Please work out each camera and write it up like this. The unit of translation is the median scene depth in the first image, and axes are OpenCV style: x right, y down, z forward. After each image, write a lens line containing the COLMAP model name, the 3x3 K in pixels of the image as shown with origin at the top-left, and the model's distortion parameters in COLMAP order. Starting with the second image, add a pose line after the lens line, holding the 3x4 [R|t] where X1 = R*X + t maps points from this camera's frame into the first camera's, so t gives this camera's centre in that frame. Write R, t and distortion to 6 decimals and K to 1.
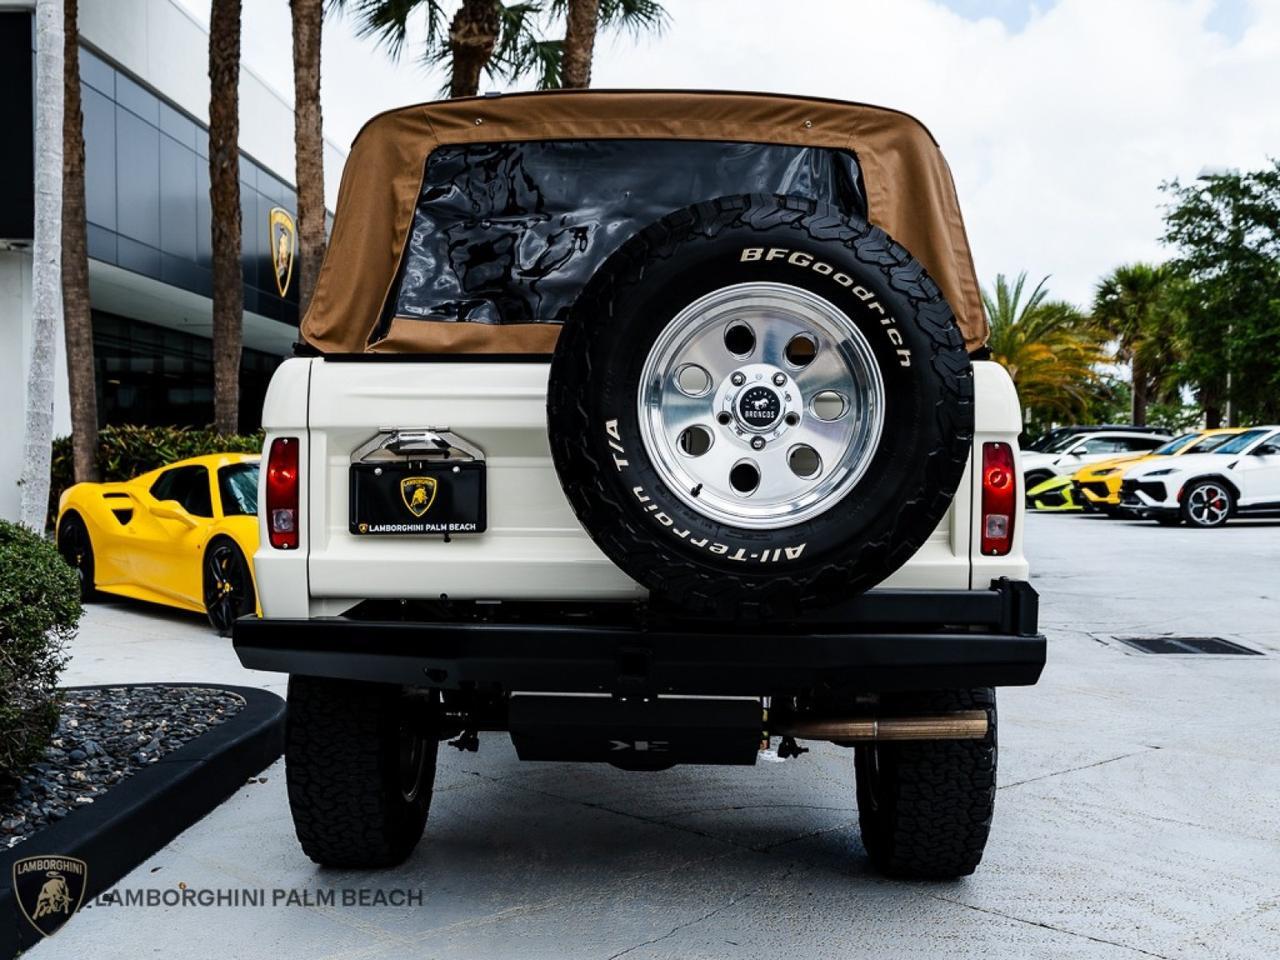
lens RADIAL K [[1505.9, 0, 638.1], [0, 1505.9, 526.2], [0, 0, 1]] dist [-0.000375, -0.005618]
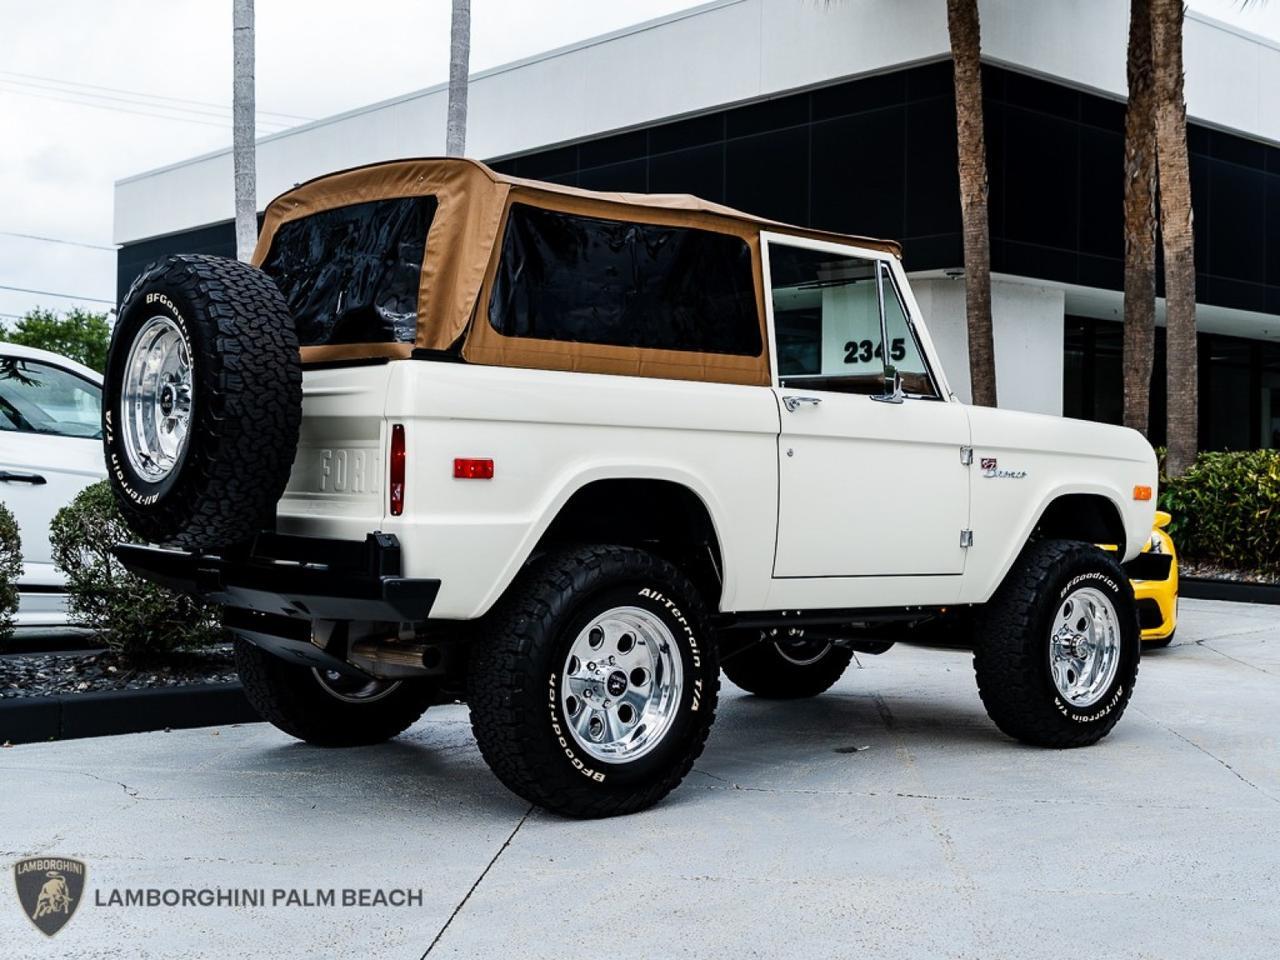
lens RADIAL K [[1682.7, 0, 640.0], [0, 1682.7, 480.0], [0, 0, 1]] dist [-0.006356, -0.008452]
pose [[0.661226, 0.010129, -0.750118, 0.474951], [-0.049021, 0.998355, -0.029730, 0.007164], [0.748583, 0.056430, 0.660635, 0.078353]]
